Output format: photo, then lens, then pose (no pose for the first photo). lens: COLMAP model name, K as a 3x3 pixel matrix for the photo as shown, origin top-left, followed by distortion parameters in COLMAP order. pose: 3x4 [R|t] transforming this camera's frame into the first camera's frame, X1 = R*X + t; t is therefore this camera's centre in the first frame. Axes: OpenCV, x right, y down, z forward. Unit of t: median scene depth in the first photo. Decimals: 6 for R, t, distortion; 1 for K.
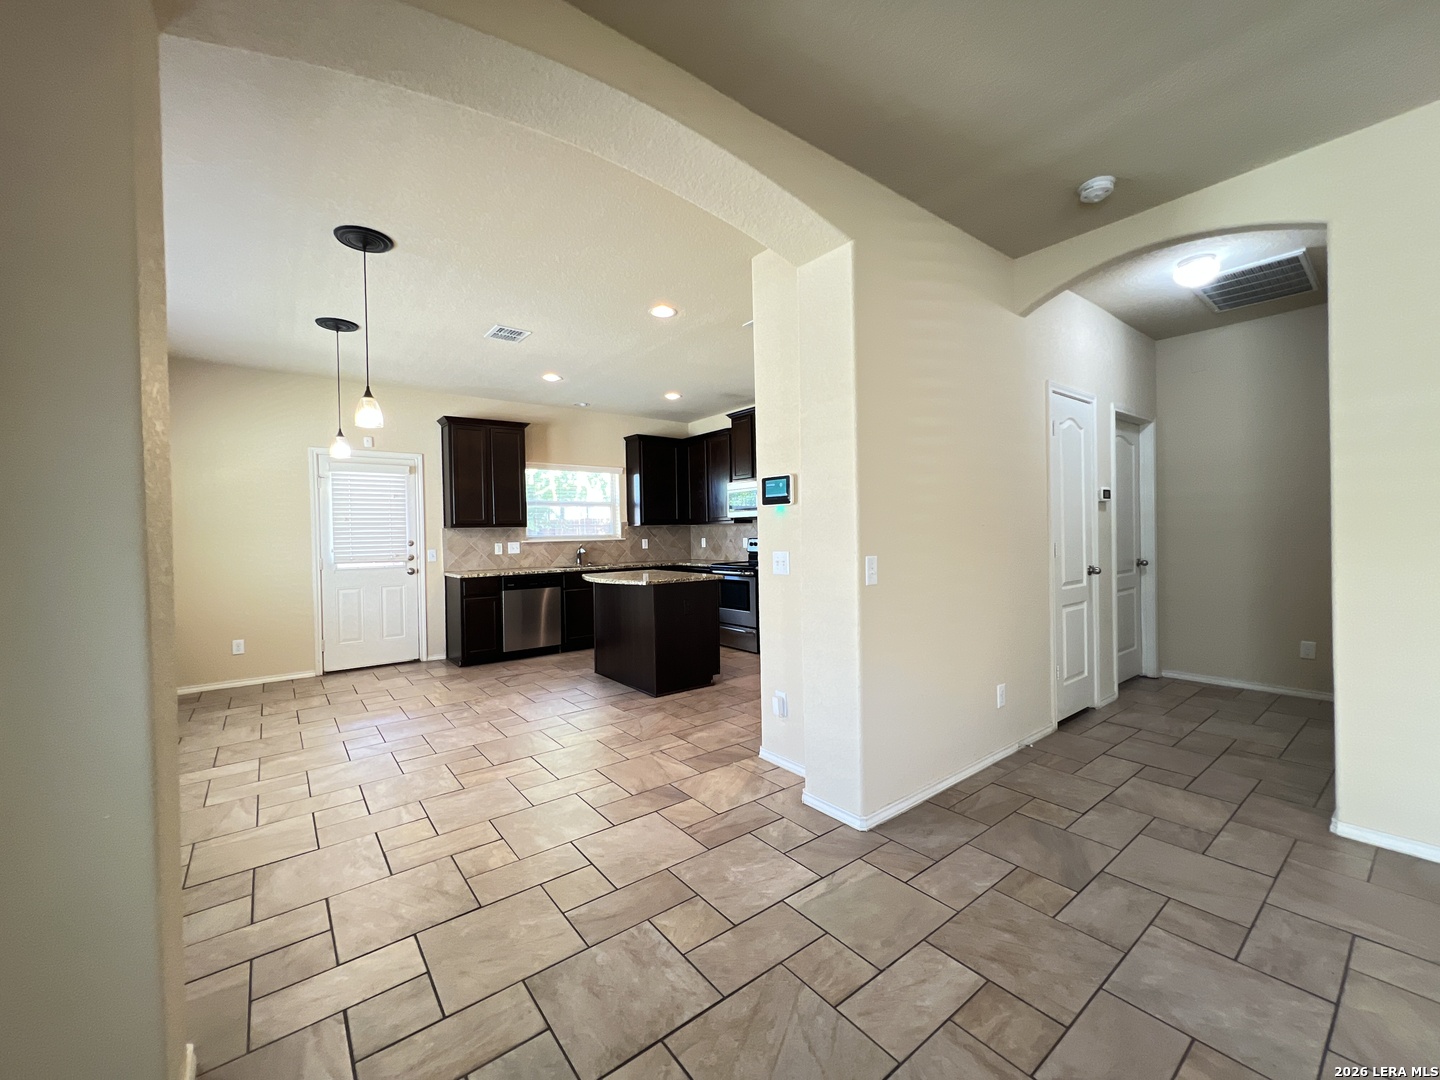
lens RADIAL K [[579.7, 0, 716.4], [0, 579.7, 538.3], [0, 0, 1]] dist [-0.003434, 0.000375]
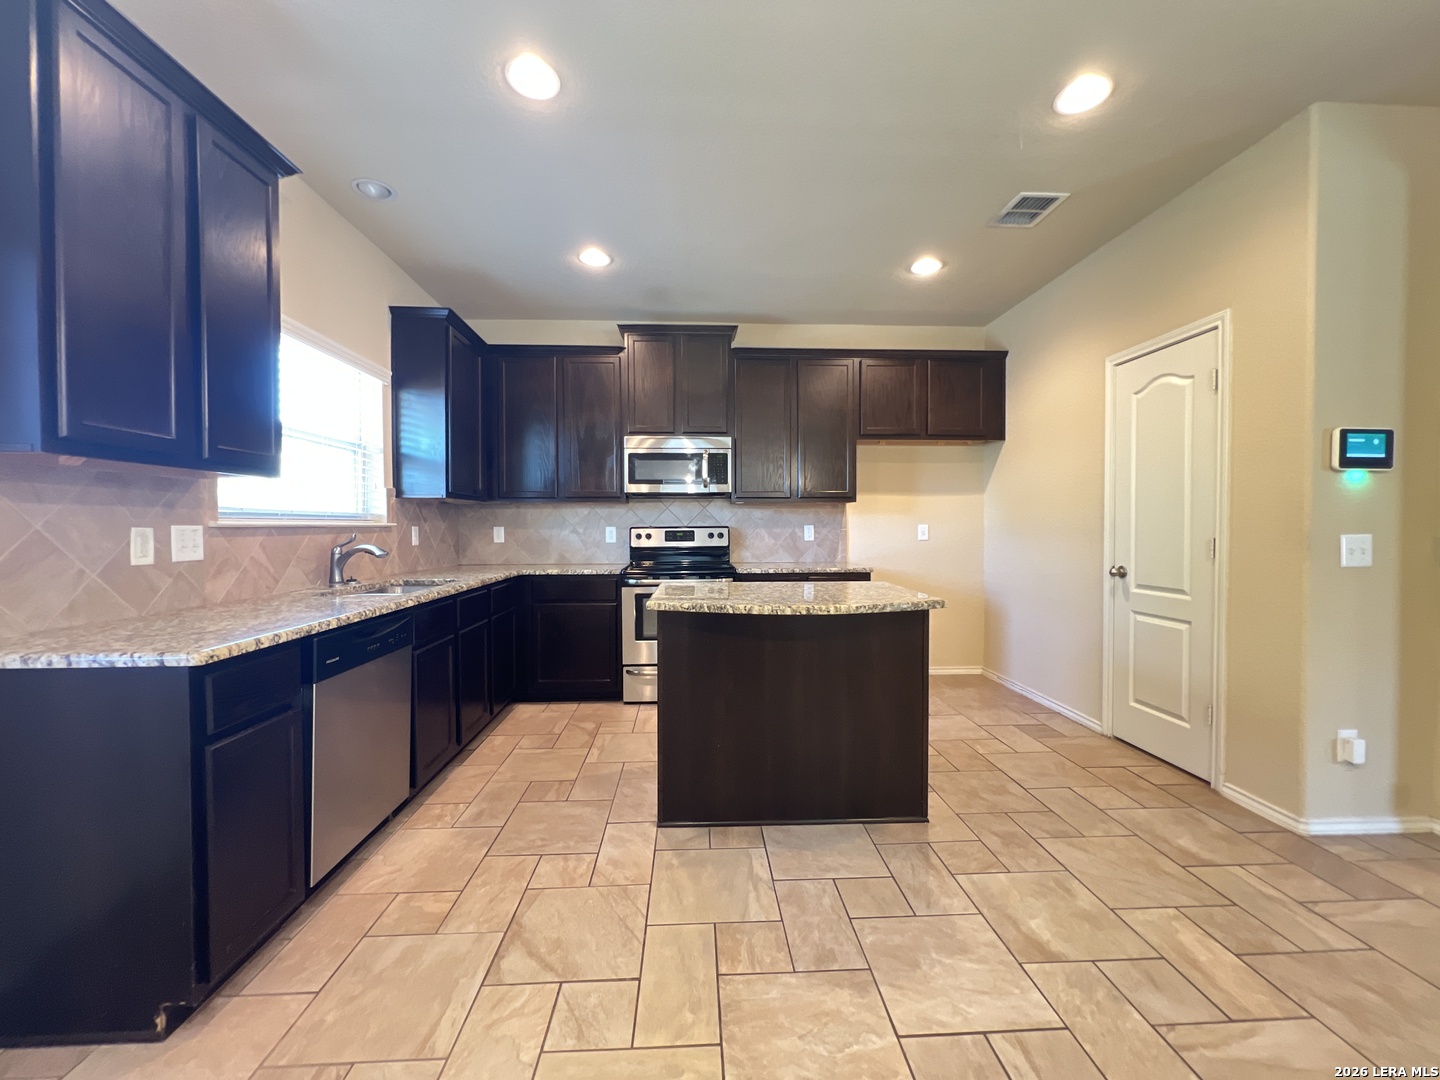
lens RADIAL K [[579.7, 0, 717.7], [0, 579.7, 539.9], [0, 0, 1]] dist [-0.003434, 0.000375]
pose [[0.572905, 0.000146, 0.819622, -0.491638], [-0.001575, 0.999998, 0.000922, 0.015599], [-0.819620, -0.001819, 0.572905, 0.655548]]
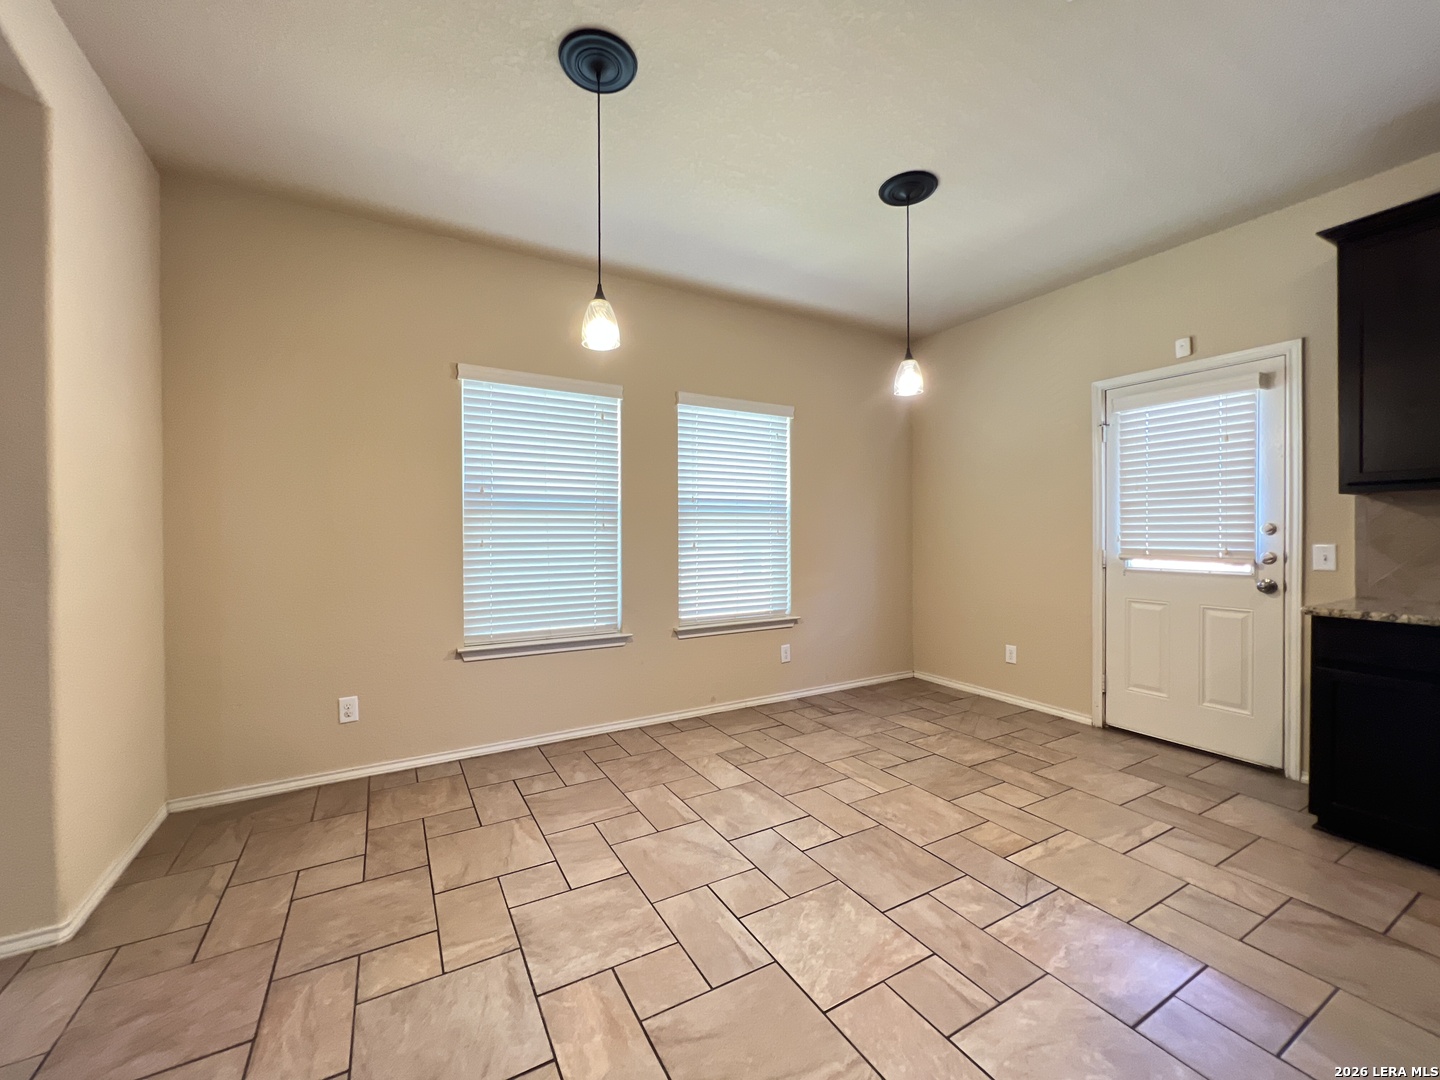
lens RADIAL K [[579.7, 0, 719.4], [0, 579.7, 537.5], [0, 0, 1]] dist [-0.003434, 0.000375]
pose [[-0.137051, 0.027516, -0.990182, 0.021374], [-0.003435, 0.999595, 0.028253, 0.003257], [0.990558, 0.007274, -0.136900, 0.611741]]
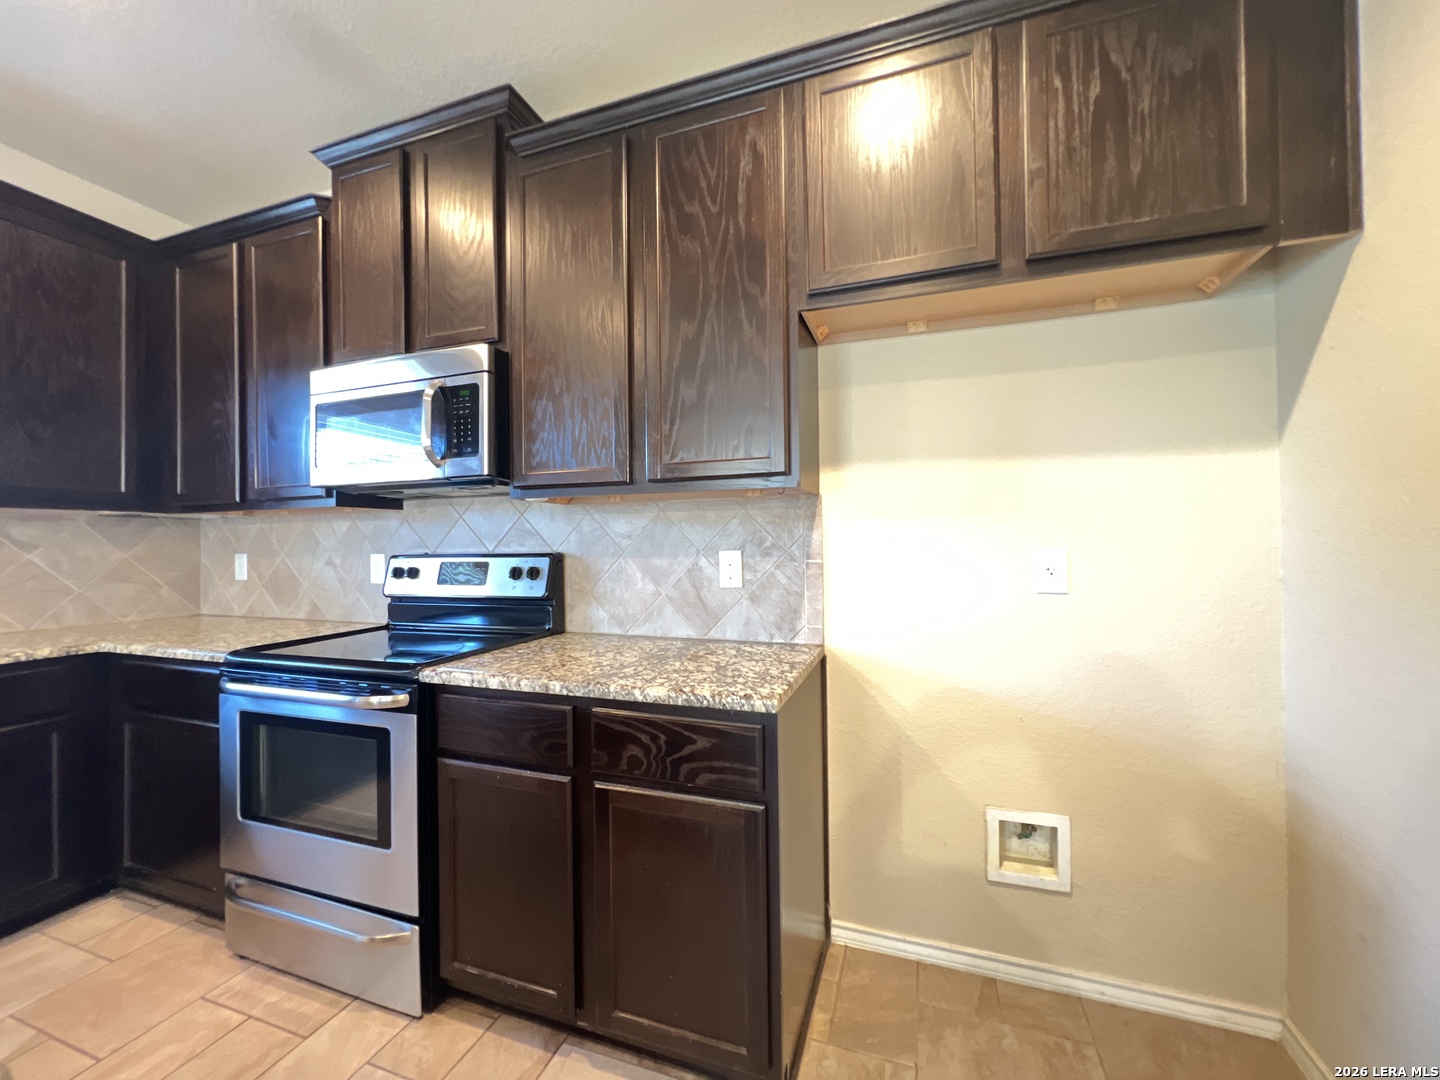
lens RADIAL K [[579.7, 0, 720.3], [0, 579.7, 540.3], [0, 0, 1]] dist [-0.003434, 0.000375]
pose [[0.839829, 0.014520, 0.542657, 0.041096], [-0.002042, 0.999720, -0.023590, -0.001526], [-0.542848, 0.018704, 0.839623, 0.734714]]
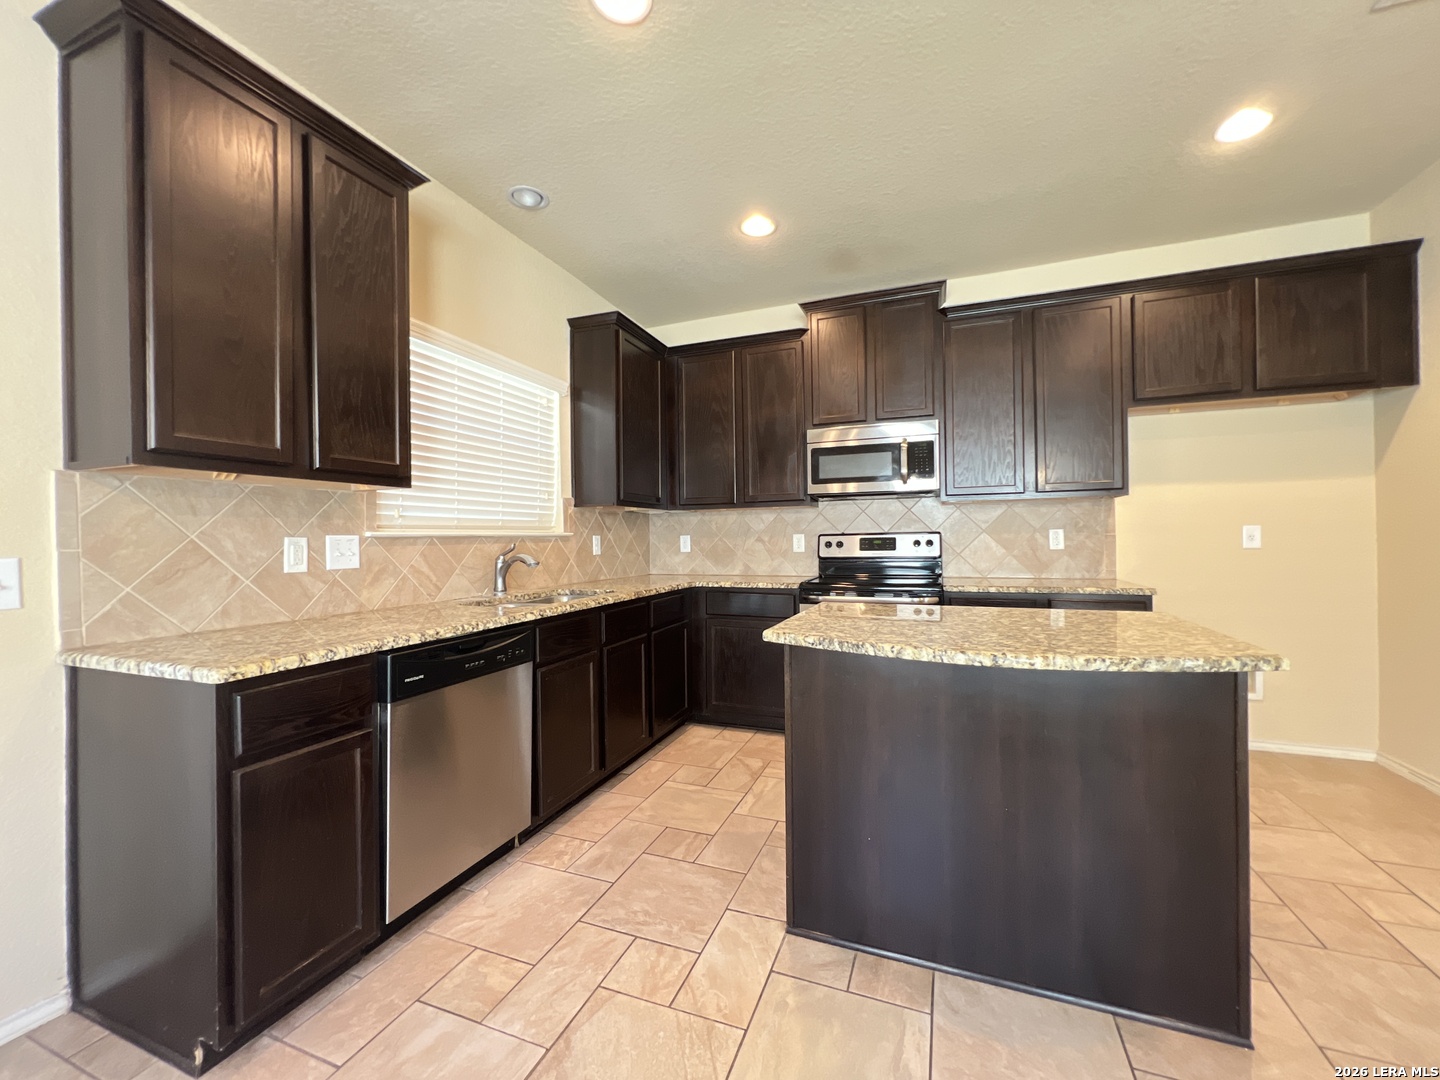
lens RADIAL K [[579.7, 0, 717.9], [0, 579.7, 539.5], [0, 0, 1]] dist [-0.003434, 0.000375]
pose [[0.856365, 0.007940, 0.516310, -0.375438], [0.000595, 0.999866, -0.016363, 0.016525], [-0.516370, 0.014320, 0.856246, 0.677543]]
